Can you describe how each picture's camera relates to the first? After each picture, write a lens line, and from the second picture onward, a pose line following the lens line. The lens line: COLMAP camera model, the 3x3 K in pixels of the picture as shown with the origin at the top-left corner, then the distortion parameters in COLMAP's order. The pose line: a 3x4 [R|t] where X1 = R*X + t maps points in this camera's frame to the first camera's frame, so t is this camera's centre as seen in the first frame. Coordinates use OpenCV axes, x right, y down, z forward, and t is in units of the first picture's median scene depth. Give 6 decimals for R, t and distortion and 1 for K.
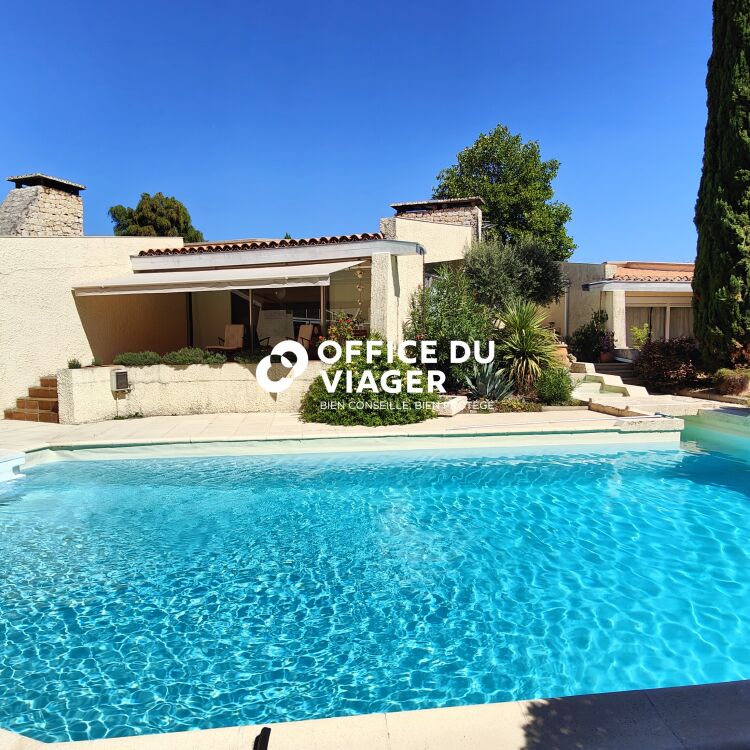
lens RADIAL K [[580.9, 0, 375.0], [0, 580.9, 375.0], [0, 0, 1]] dist [0.053349, -0.050156]
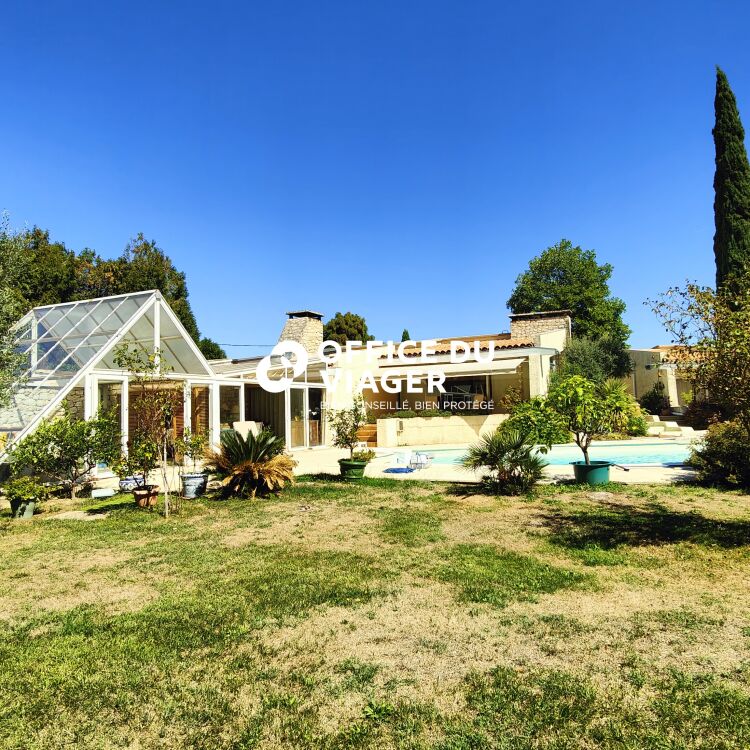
lens RADIAL K [[580.9, 0, 375.0], [0, 580.9, 375.0], [0, 0, 1]] dist [0.053349, -0.050156]
pose [[0.997030, -0.025752, -0.072577, -0.251891], [0.016256, 0.991574, -0.128518, 0.058448], [0.075275, 0.126956, 0.989048, -0.595991]]
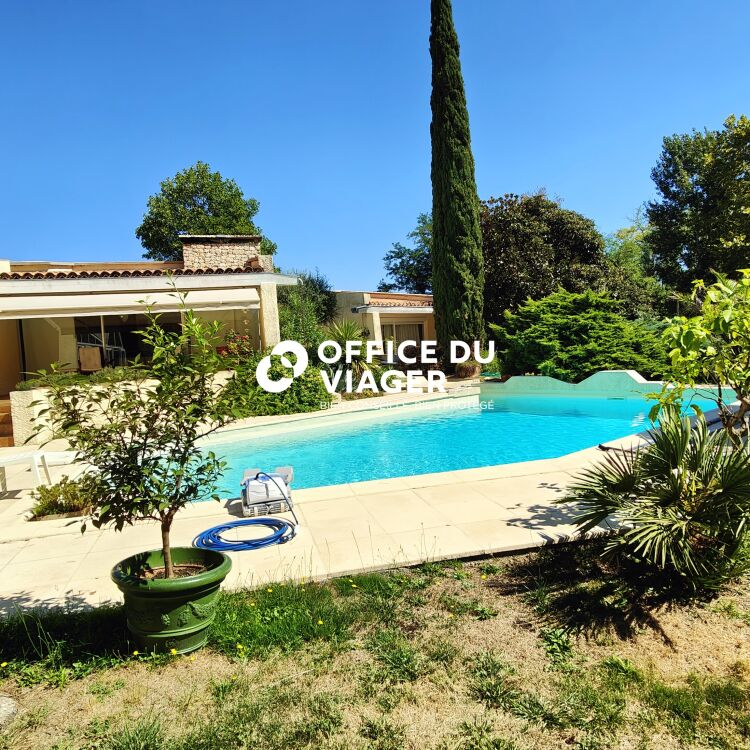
lens RADIAL K [[580.9, 0, 375.0], [0, 580.9, 375.0], [0, 0, 1]] dist [0.053349, -0.050156]
pose [[0.818783, -0.068989, 0.569944, -0.379452], [0.093021, 0.995578, -0.013124, 0.019455], [-0.566518, 0.063762, 0.821579, -0.110563]]
